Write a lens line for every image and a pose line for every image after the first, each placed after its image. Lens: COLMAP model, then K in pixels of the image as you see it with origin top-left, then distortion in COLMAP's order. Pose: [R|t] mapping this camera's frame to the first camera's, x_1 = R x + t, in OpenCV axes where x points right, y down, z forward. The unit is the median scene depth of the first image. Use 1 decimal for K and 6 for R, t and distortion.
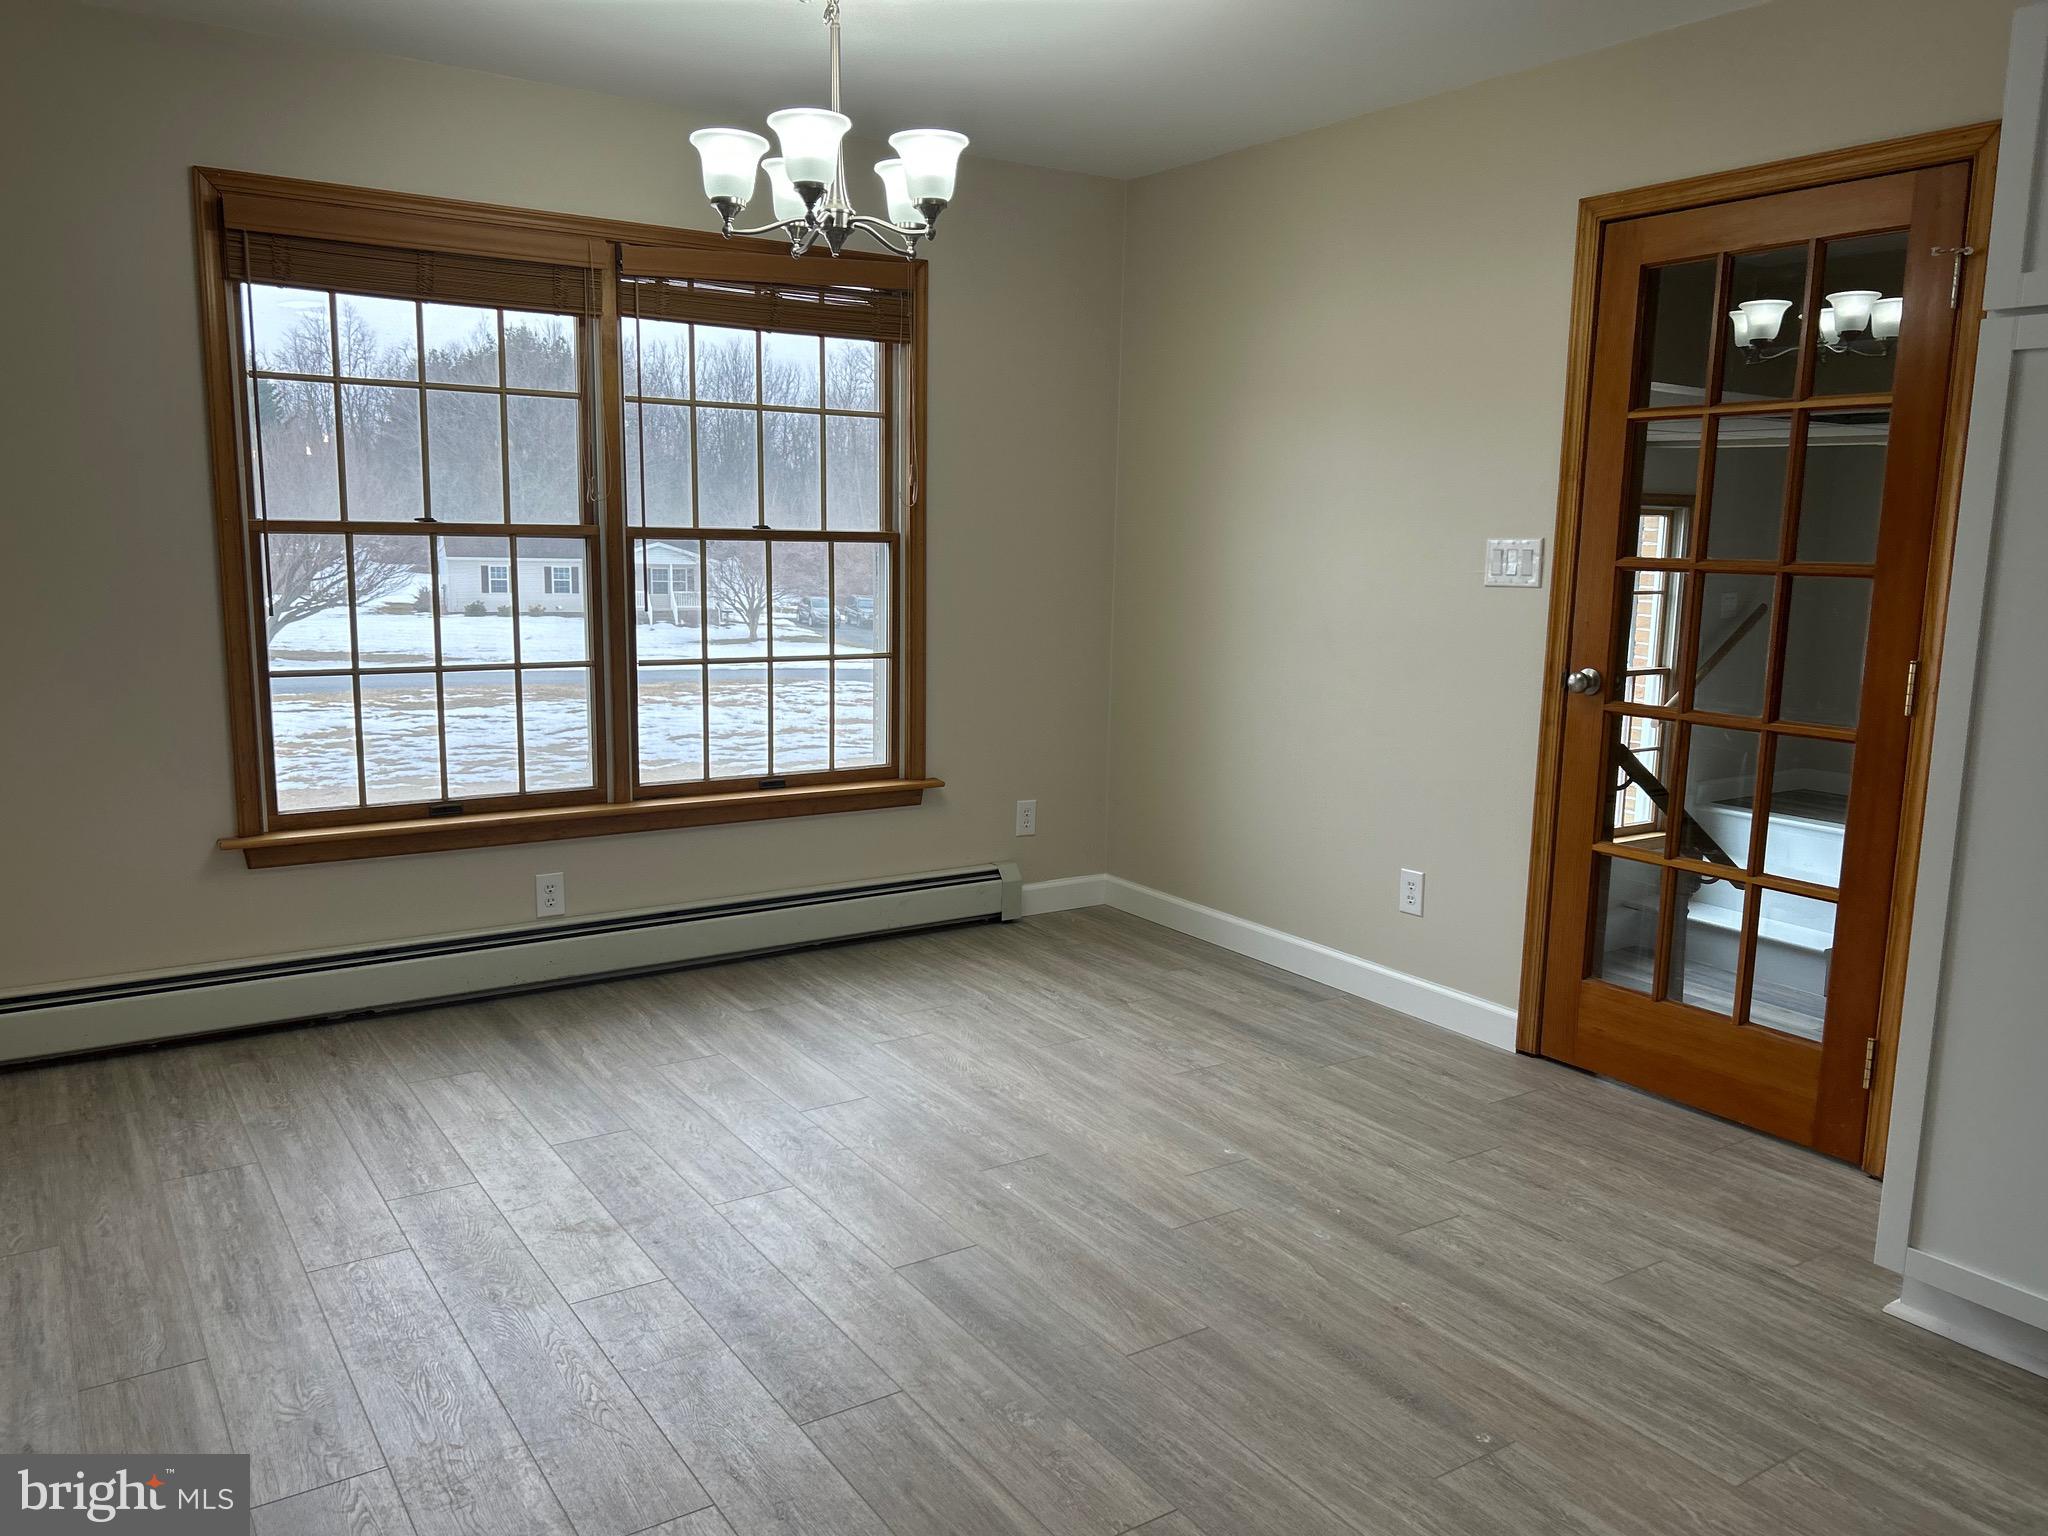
lens RADIAL K [[1555.0, 0, 1009.9], [0, 1555.0, 767.7], [0, 0, 1]] dist [0.053840, -0.055171]
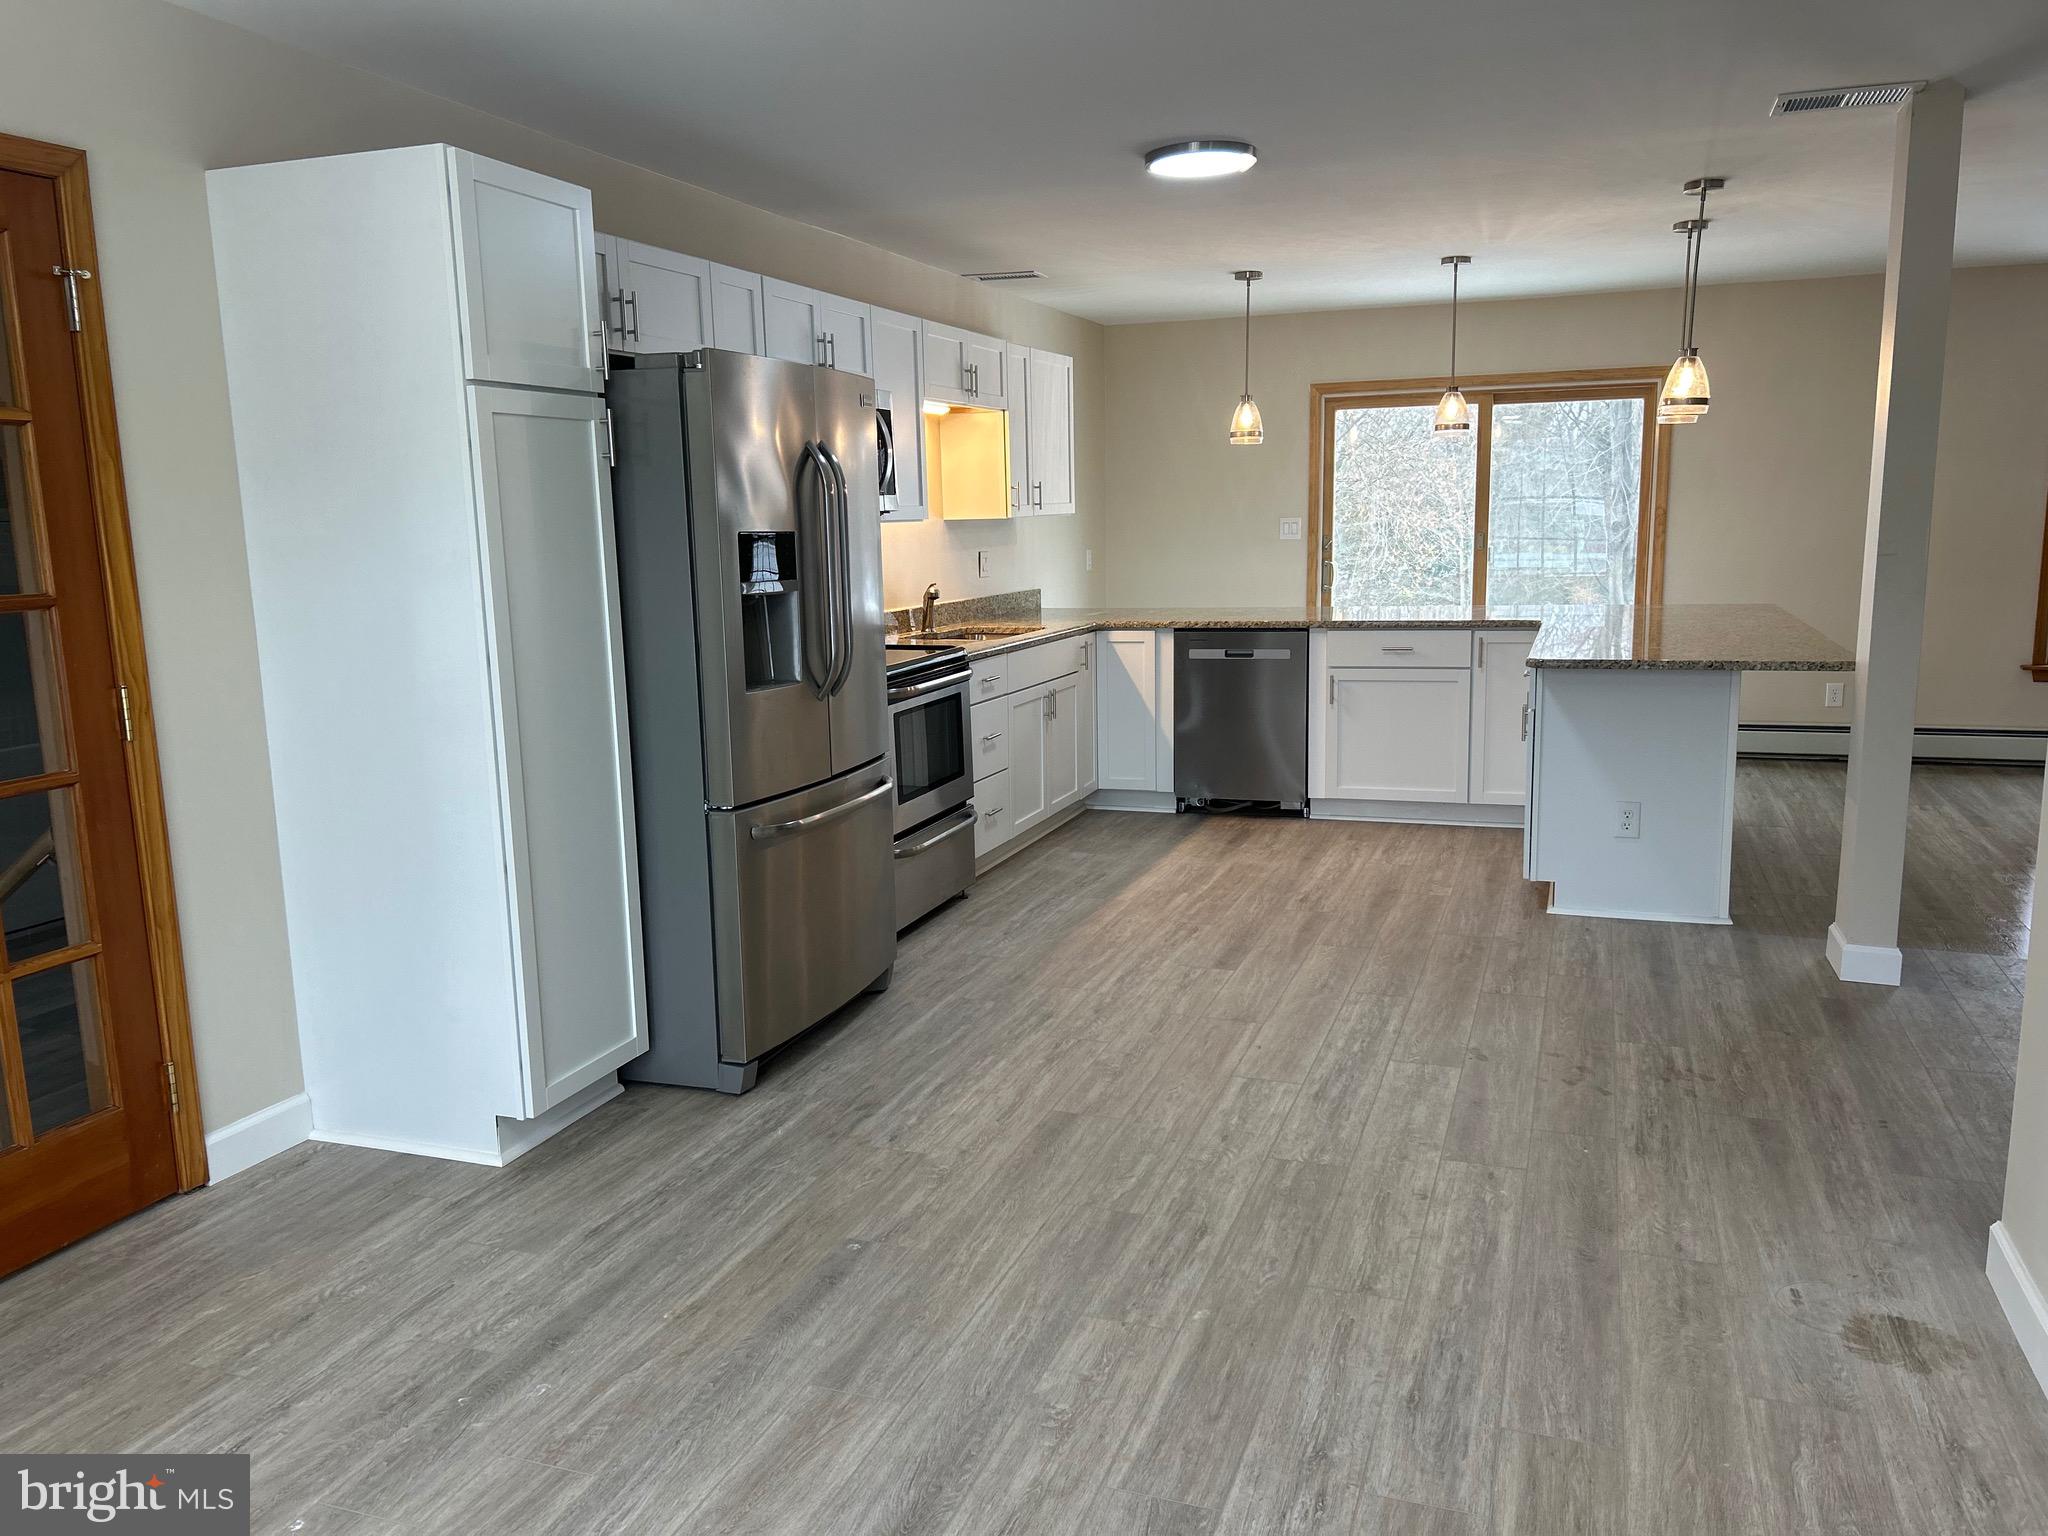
lens RADIAL K [[1555.0, 0, 1023.8], [0, 1555.0, 767.0], [0, 0, 1]] dist [0.053840, -0.055171]
pose [[-0.597711, -0.136774, 0.789959, -0.476953], [0.134945, 0.954118, 0.267301, -0.177436], [-0.790273, 0.266369, -0.551829, 0.950524]]
